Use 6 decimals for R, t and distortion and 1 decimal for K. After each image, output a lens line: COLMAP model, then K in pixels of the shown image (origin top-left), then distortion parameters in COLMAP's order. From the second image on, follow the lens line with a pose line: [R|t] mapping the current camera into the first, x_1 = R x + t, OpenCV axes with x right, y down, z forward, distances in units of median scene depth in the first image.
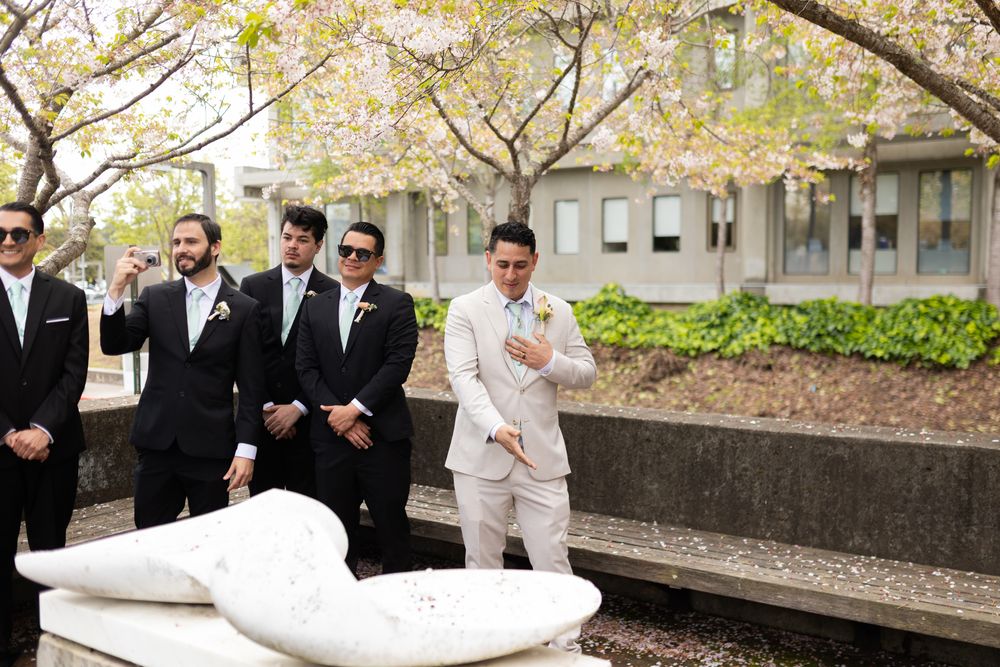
lens RADIAL K [[950.0, 0, 503.6], [0, 950.0, 344.7], [0, 0, 1]] dist [-0.001612, 0.007769]
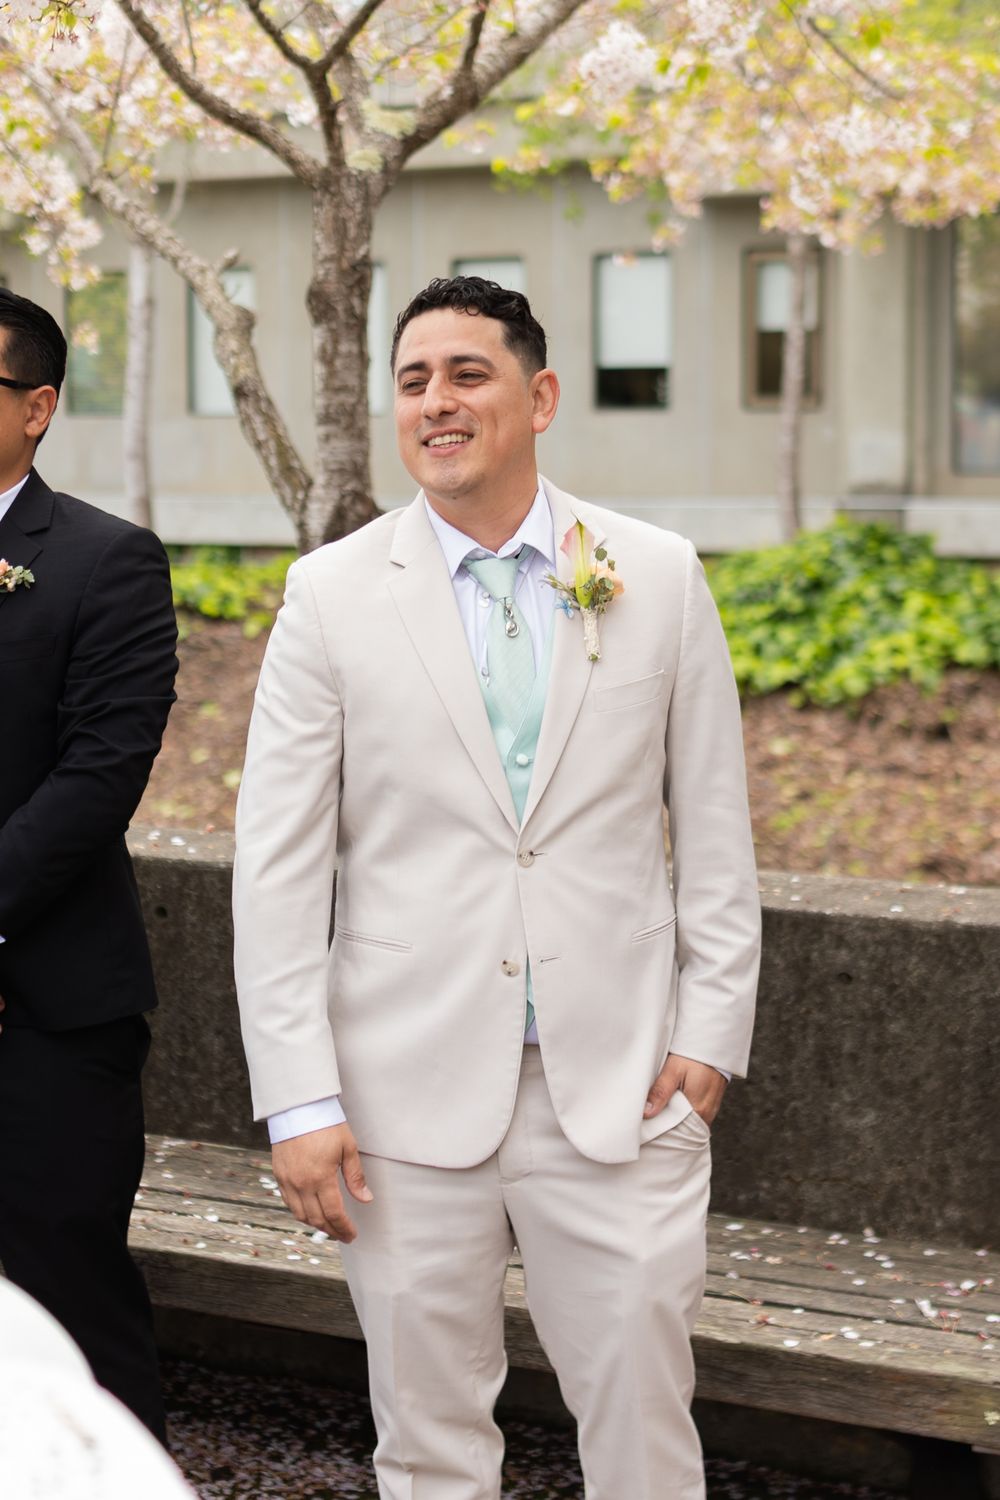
lens RADIAL K [[2635.6, 0, 480.9], [0, 2635.6, 605.4], [0, 0, 1]] dist [0.014173, -0.113331]
pose [[0.991427, -0.002235, 0.130646, -0.024194], [0.005341, 0.999711, -0.023432, -0.001499], [-0.130556, 0.023929, 0.991152, 0.034487]]
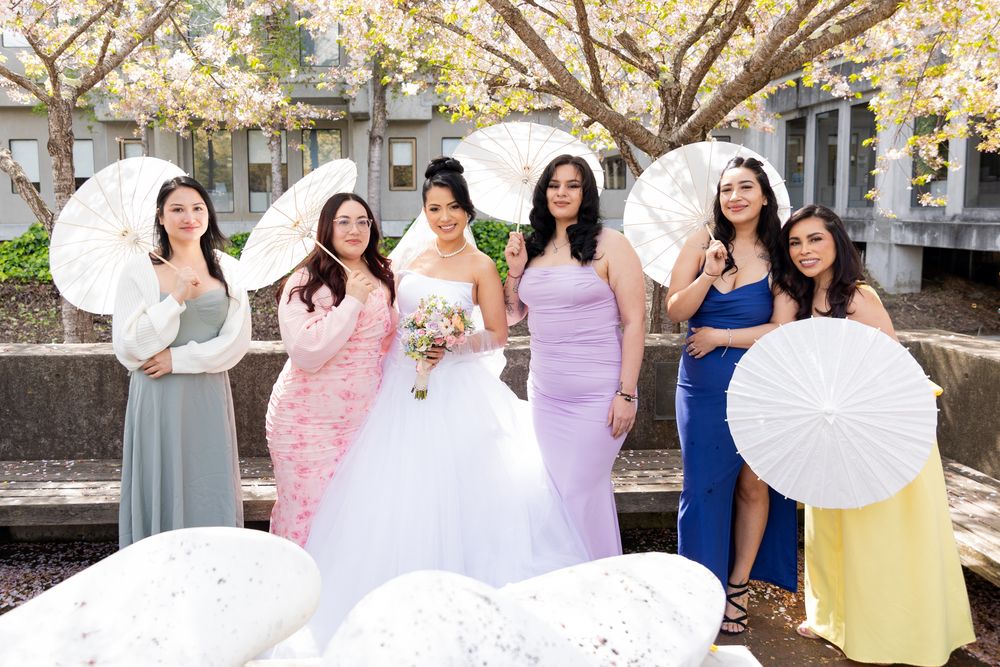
lens RADIAL K [[795.0, 0, 427.8], [0, 795.0, 290.3], [0, 0, 1]] dist [-0.004710, 0.000161]
pose [[0.808690, -0.061604, 0.585001, -0.066214], [0.049419, 0.998100, 0.036790, -0.002604], [-0.586156, -0.000841, 0.810198, 0.077349]]
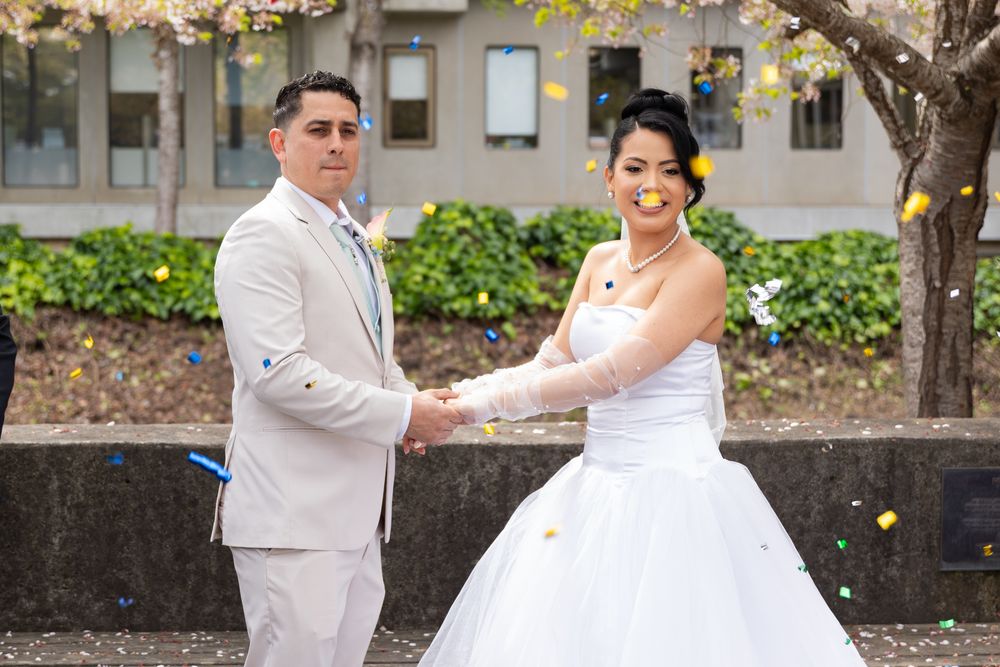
lens RADIAL K [[1583.2, 0, 451.1], [0, 1583.2, 301.9], [0, 0, 1]] dist [-0.013084, -0.020697]
pose [[0.804230, -0.037534, 0.593131, -0.095576], [0.039017, 0.999185, 0.010326, -0.002859], [-0.593036, 0.014838, 0.805039, 0.064855]]
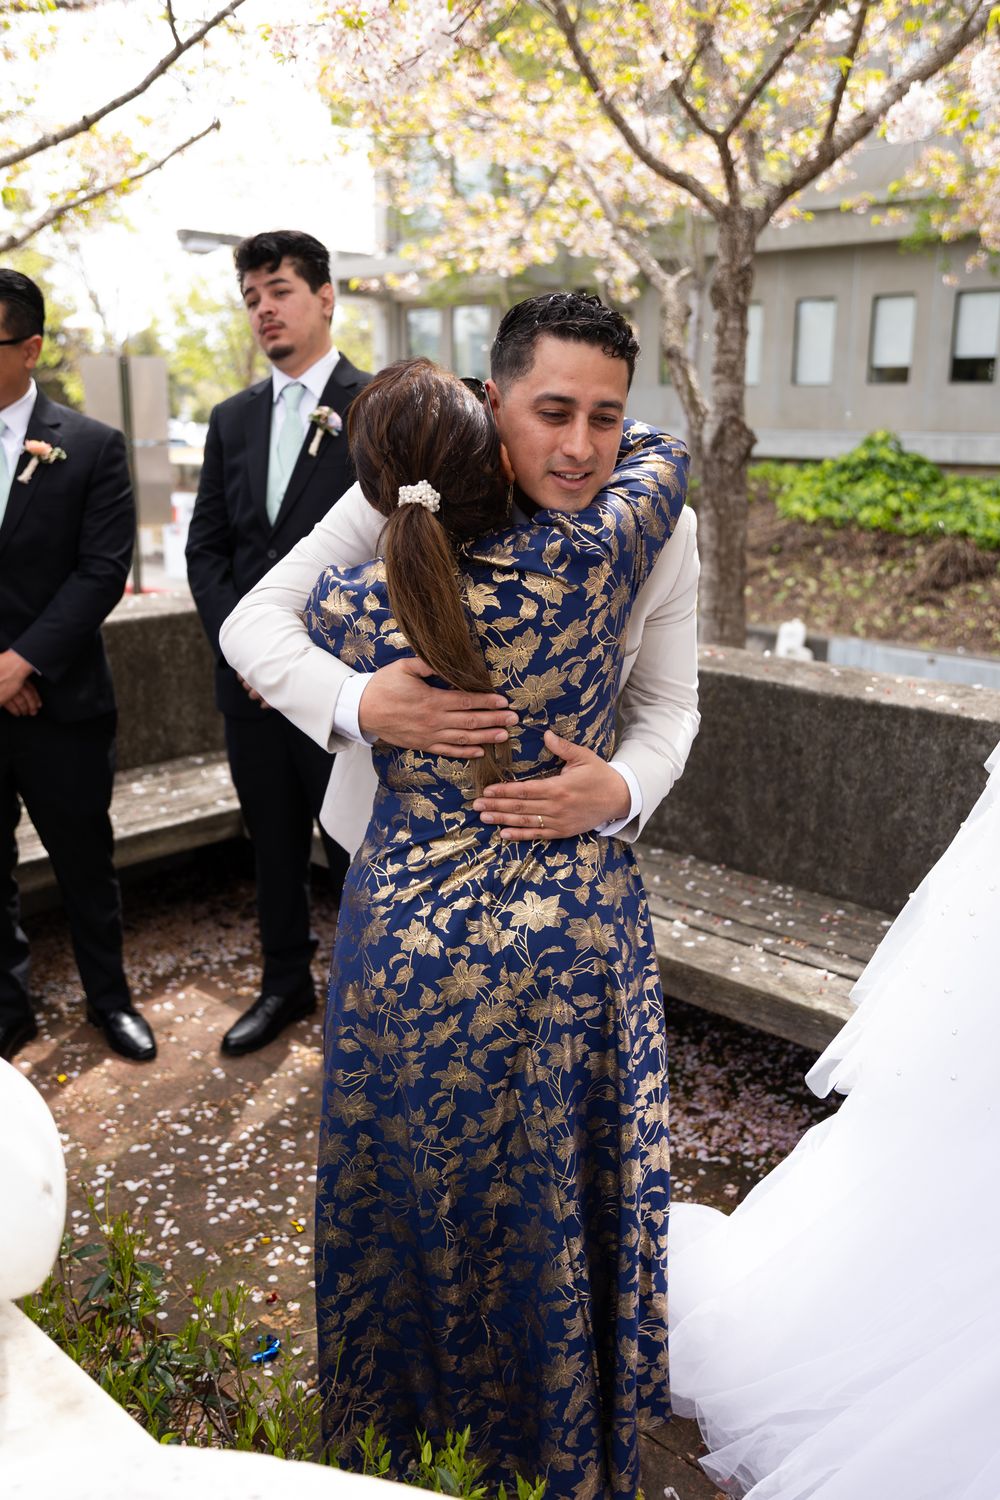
lens RADIAL K [[1289.4, 0, 500.0], [0, 1289.4, 750.0], [0, 0, 1]] dist [-0.008919, -0.000385]
pose [[0.986933, 0.052251, -0.152423, 0.005032], [-0.024411, 0.983529, 0.179094, -0.003015], [0.159271, -0.173033, 0.971953, 0.101109]]
